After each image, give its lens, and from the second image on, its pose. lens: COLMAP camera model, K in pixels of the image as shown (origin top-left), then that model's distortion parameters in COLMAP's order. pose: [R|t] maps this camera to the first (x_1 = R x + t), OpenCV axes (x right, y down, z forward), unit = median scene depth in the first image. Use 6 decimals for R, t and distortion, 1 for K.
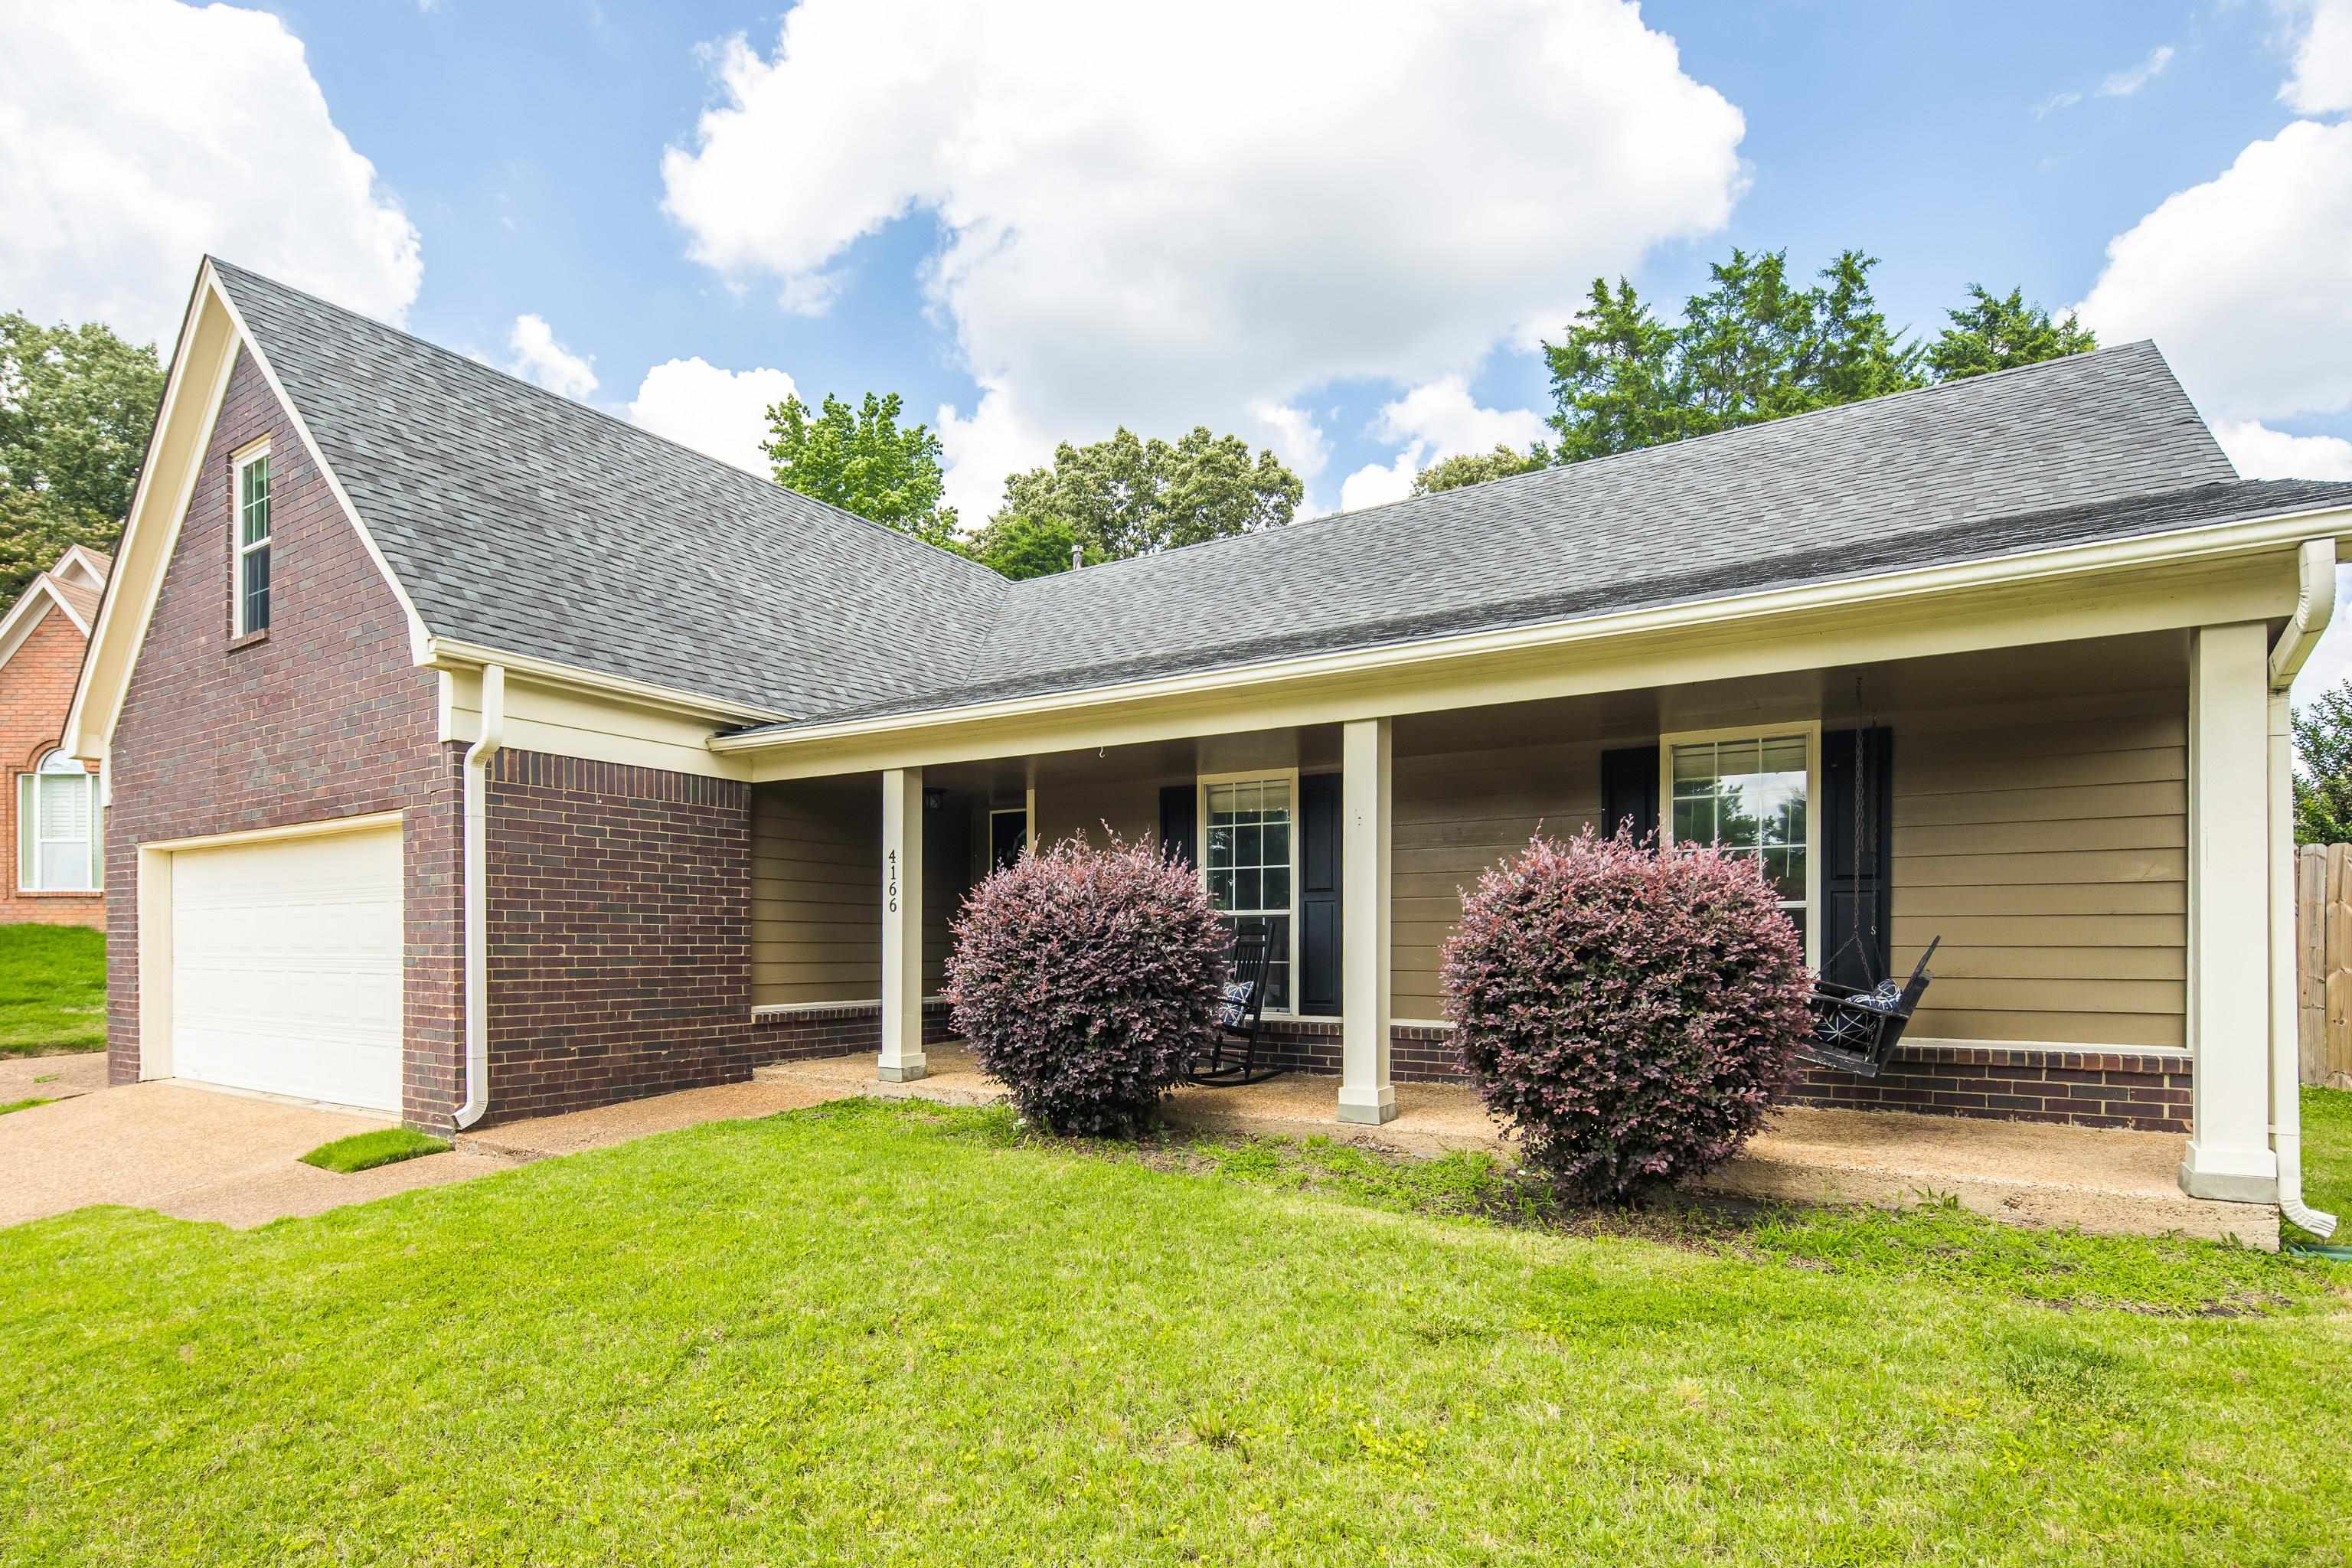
lens RADIAL K [[1255.4, 0, 1156.0], [0, 1255.4, 818.3], [0, 0, 1]] dist [-0.000831, -0.003052]
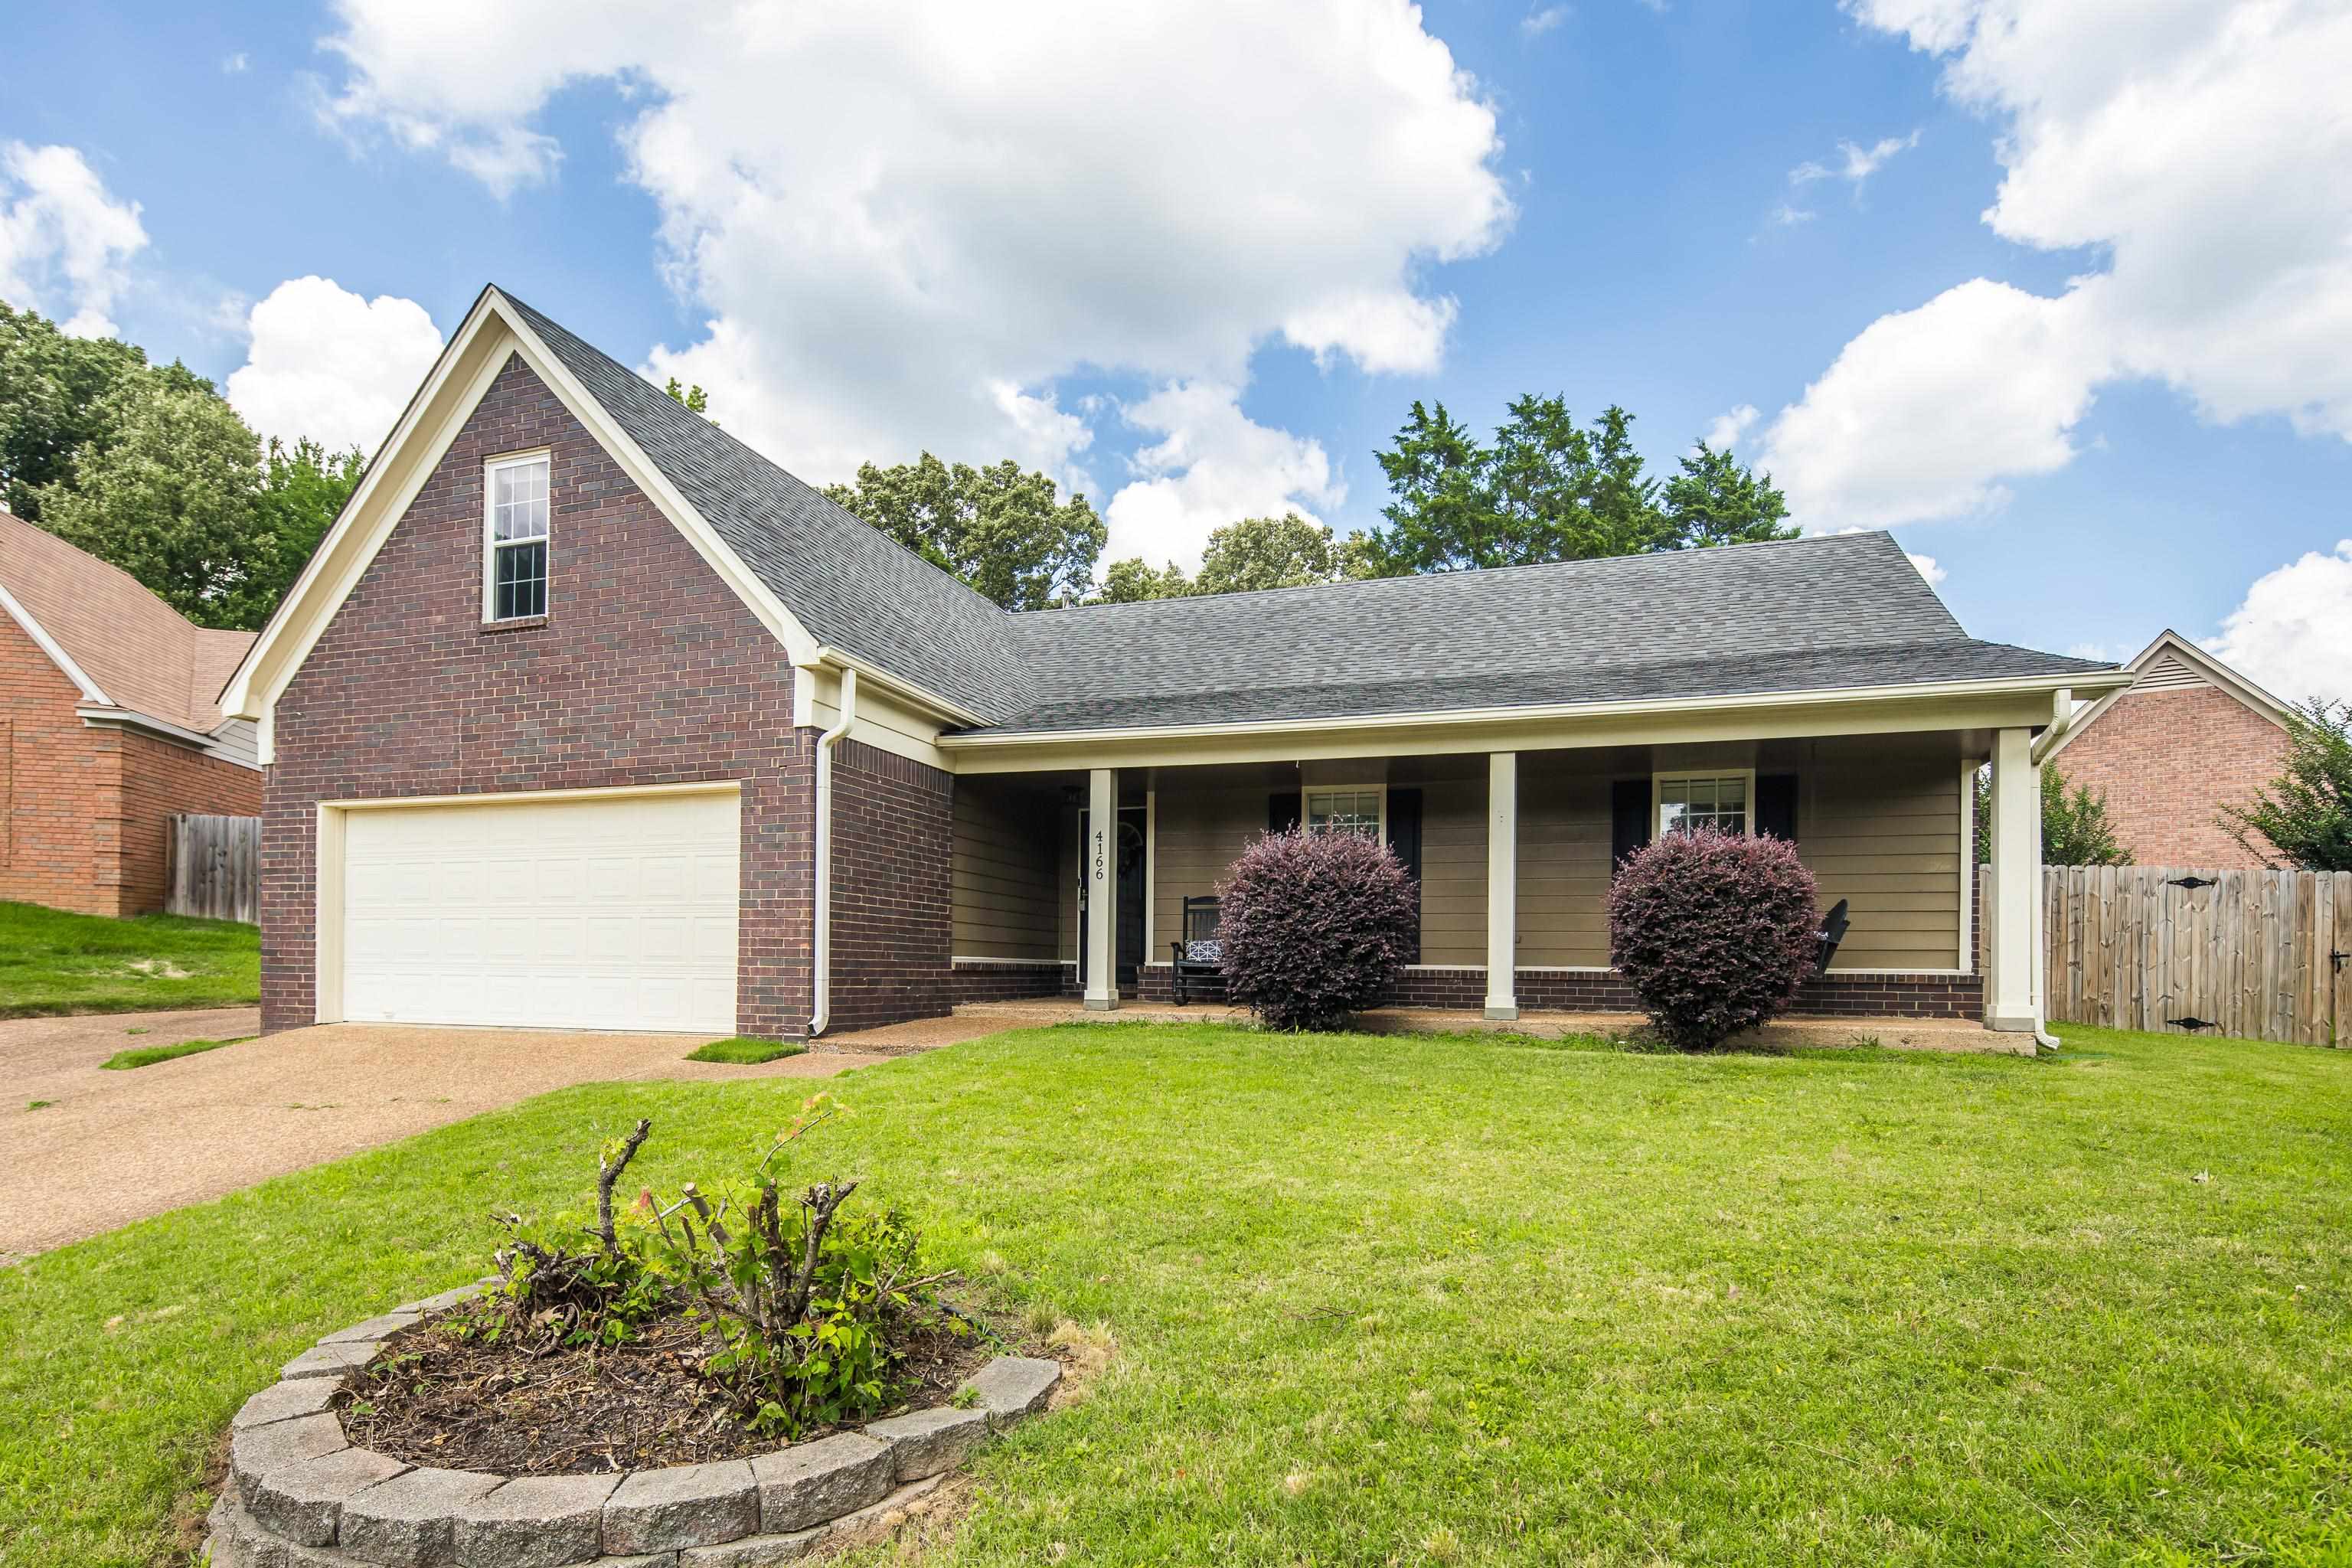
lens RADIAL K [[1285.3, 0, 1182.2], [0, 1285.3, 797.8], [0, 0, 1]] dist [0.003002, -0.002947]
pose [[0.962929, 0.048324, 0.265393, -0.470935], [-0.037553, 0.998258, -0.045512, 0.047193], [-0.267130, 0.033859, 0.963066, -0.291272]]
